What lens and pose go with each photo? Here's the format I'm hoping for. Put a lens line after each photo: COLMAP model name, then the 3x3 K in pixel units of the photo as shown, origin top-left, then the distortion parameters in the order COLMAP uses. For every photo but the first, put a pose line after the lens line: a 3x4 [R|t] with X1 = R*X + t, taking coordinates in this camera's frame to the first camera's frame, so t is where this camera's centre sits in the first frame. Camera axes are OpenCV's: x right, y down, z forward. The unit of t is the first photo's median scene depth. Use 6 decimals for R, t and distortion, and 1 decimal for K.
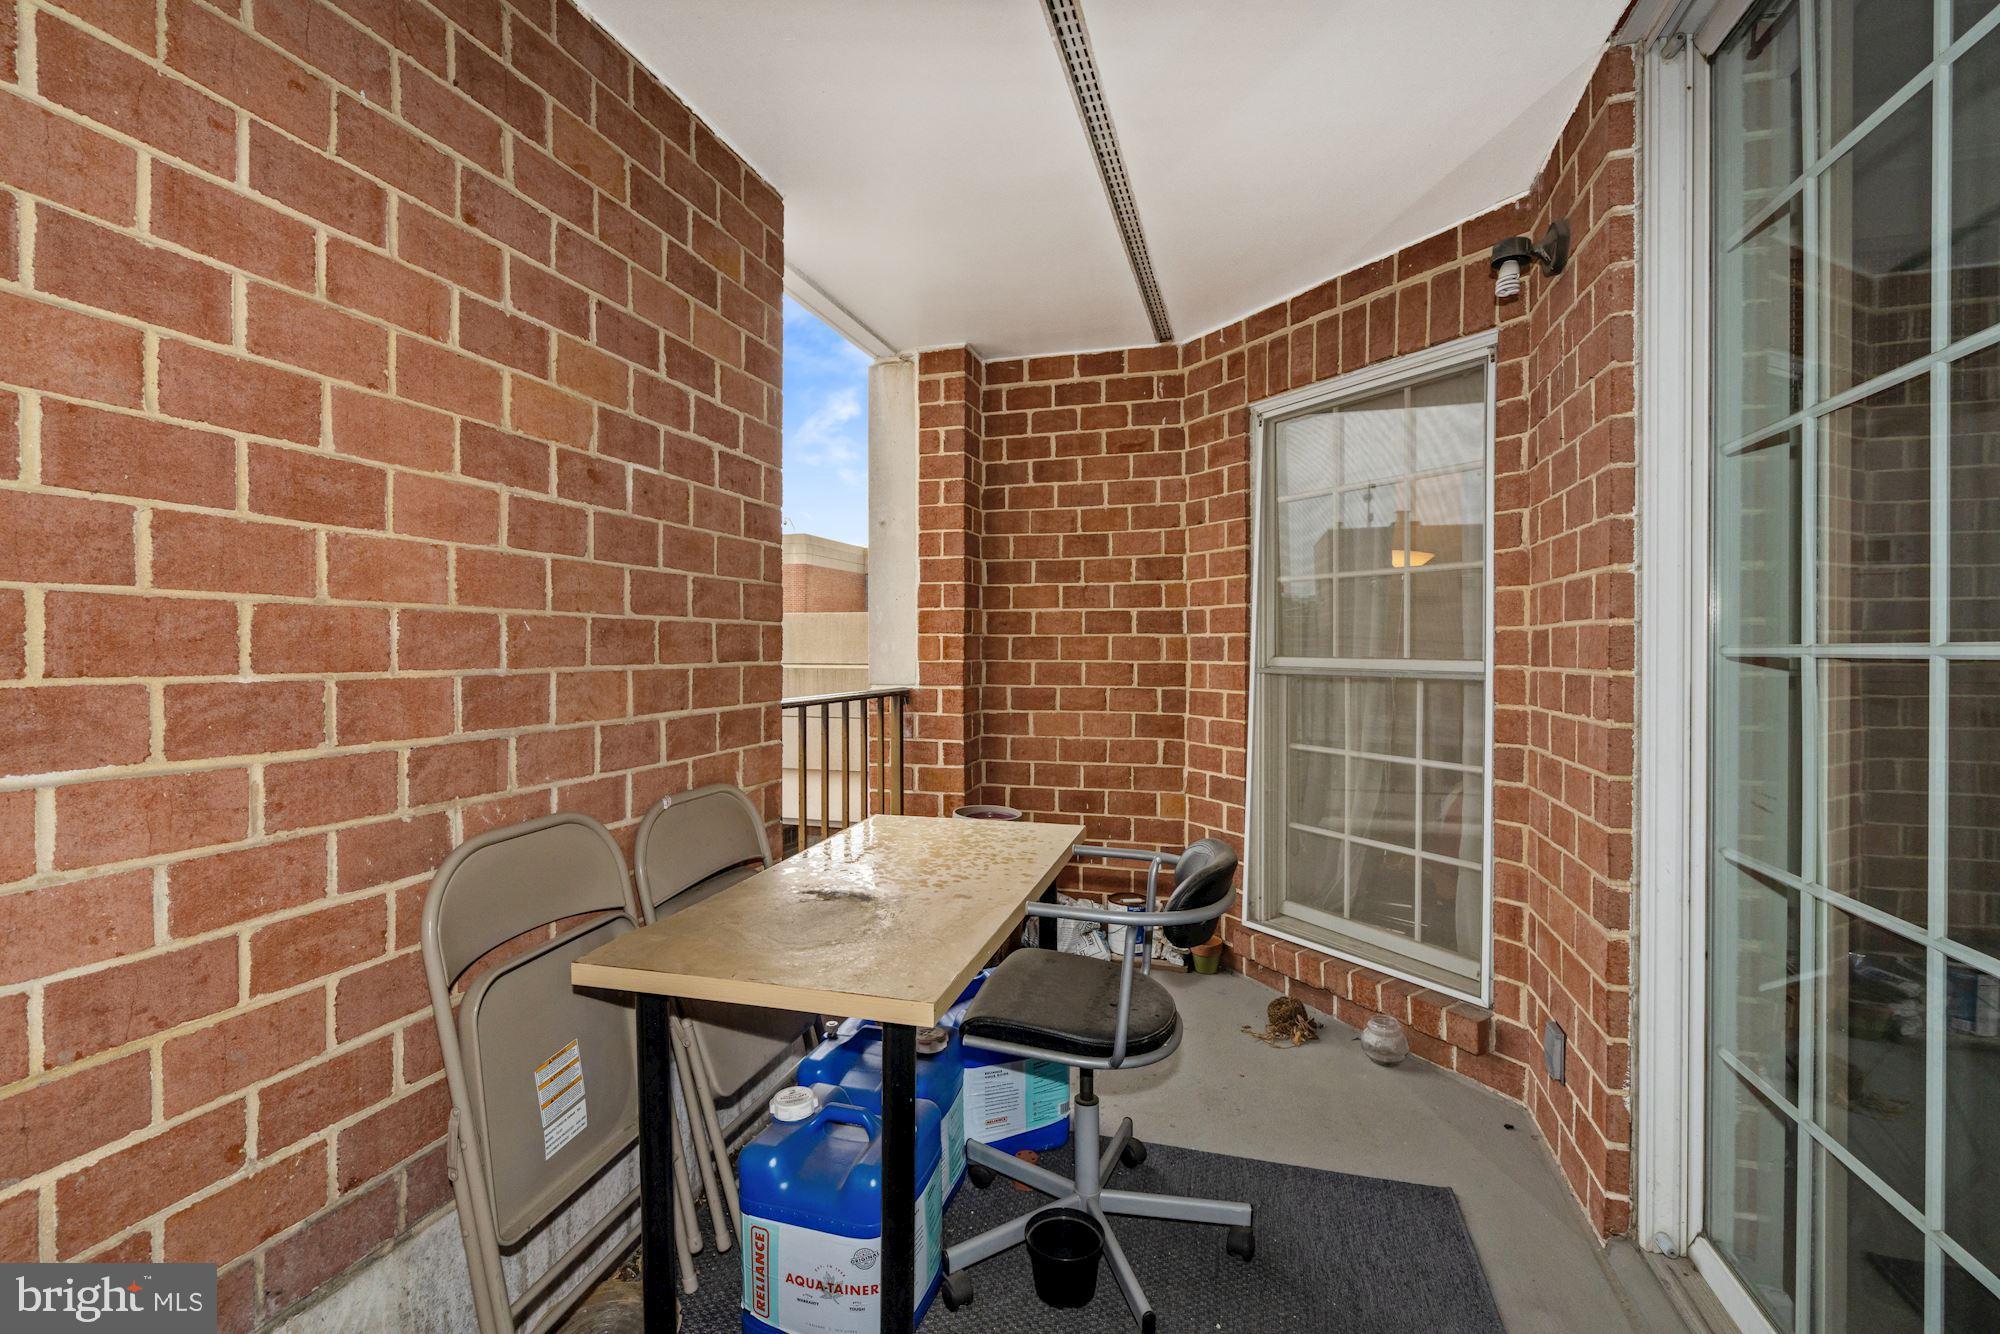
lens RADIAL K [[913.7, 0, 997.7], [0, 913.7, 655.6], [0, 0, 1]] dist [-0.004830, 0.003069]
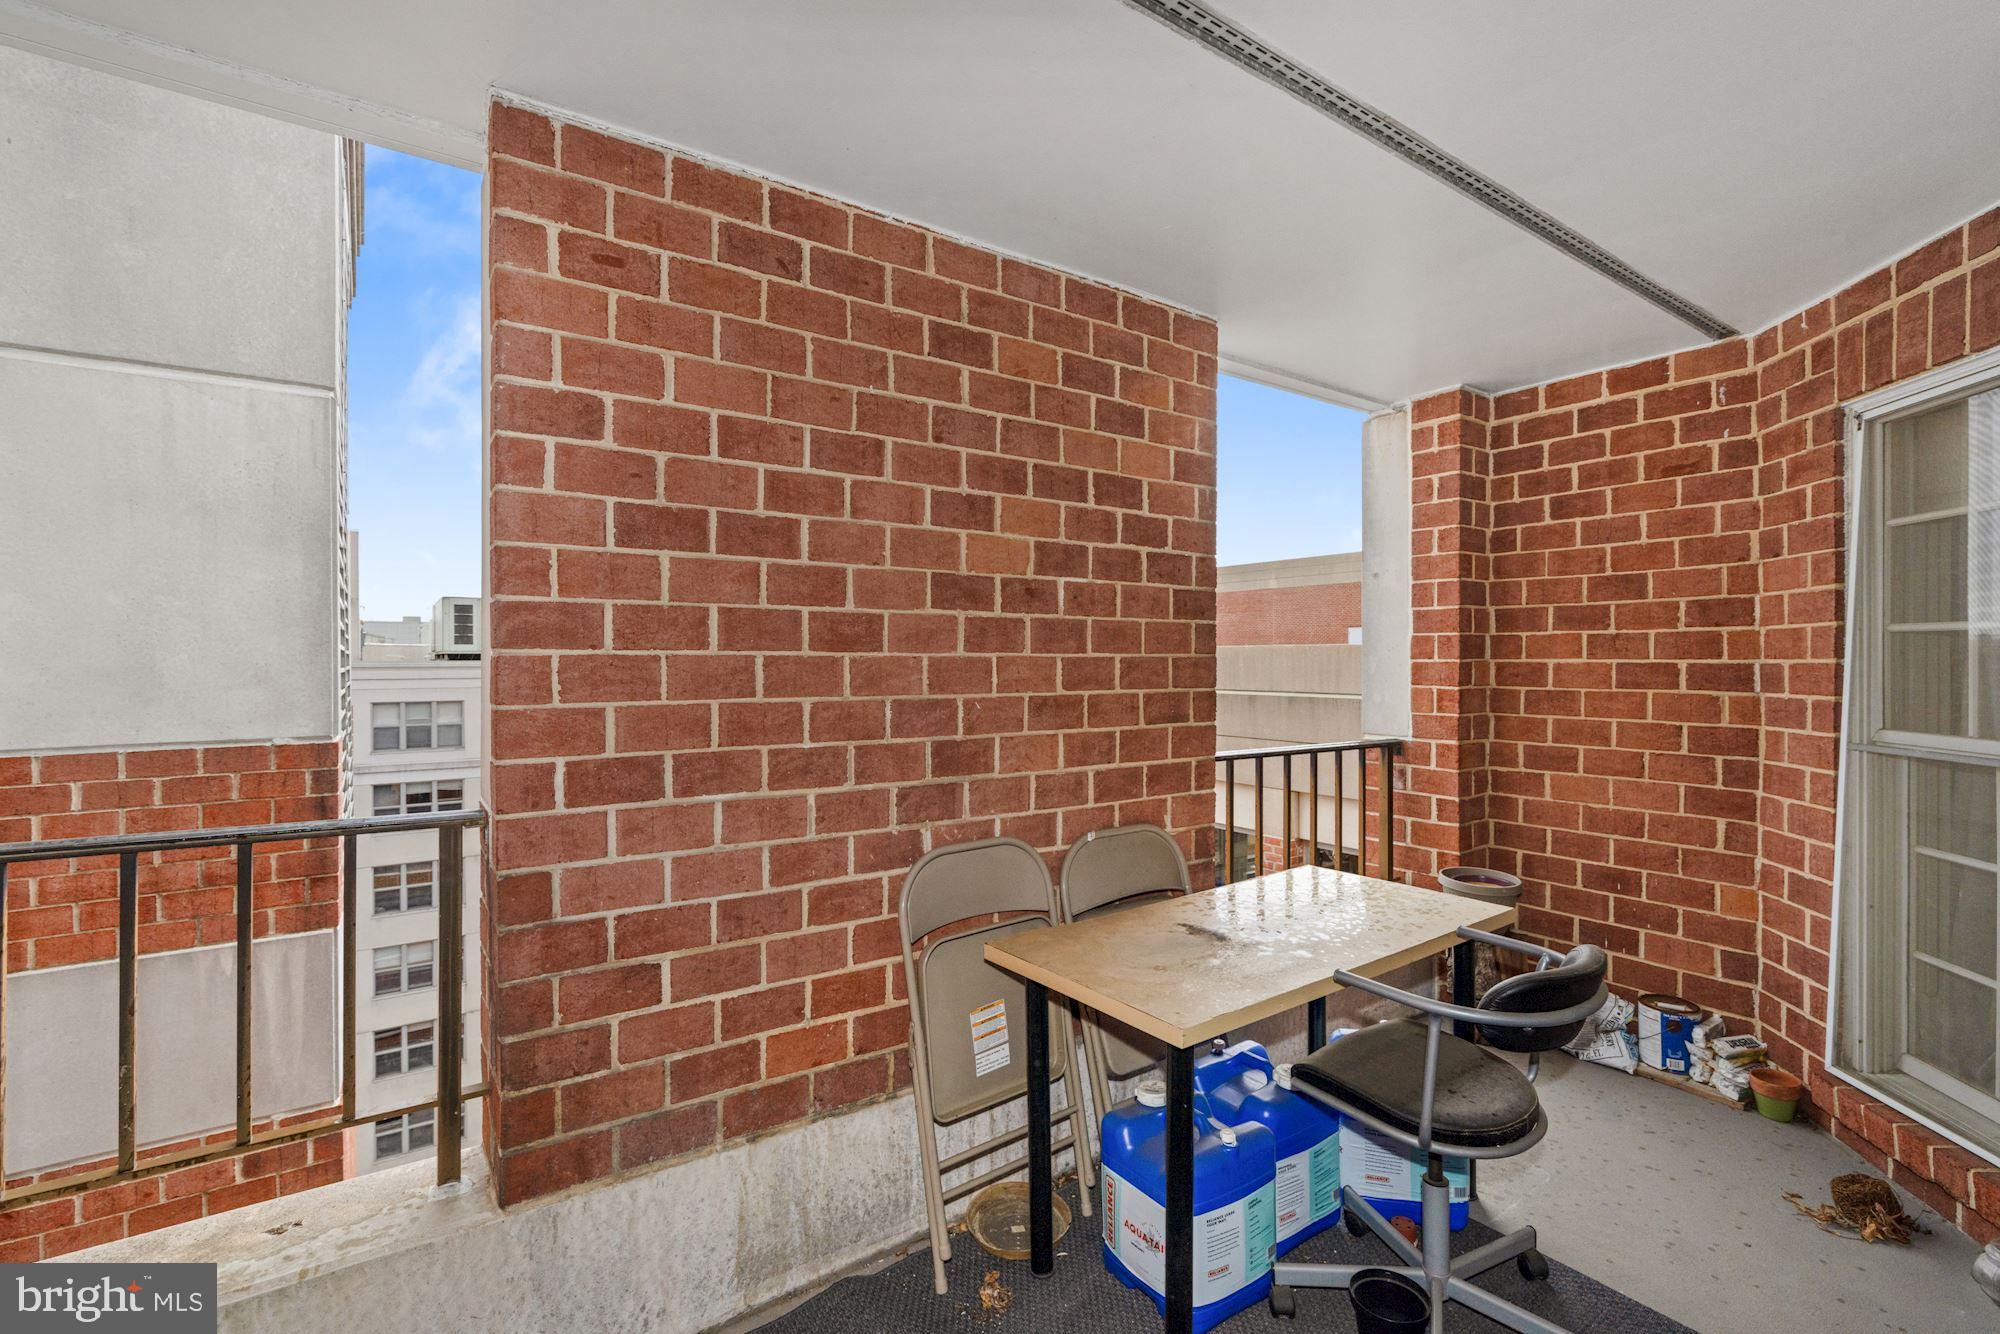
lens RADIAL K [[913.7, 0, 1002.4], [0, 913.7, 664.6], [0, 0, 1]] dist [-0.004830, 0.003069]
pose [[0.783625, 0.005597, -0.621208, 0.350790], [-0.007936, 0.999968, -0.001001, -0.081232], [0.621183, 0.005714, 0.783645, -0.093394]]
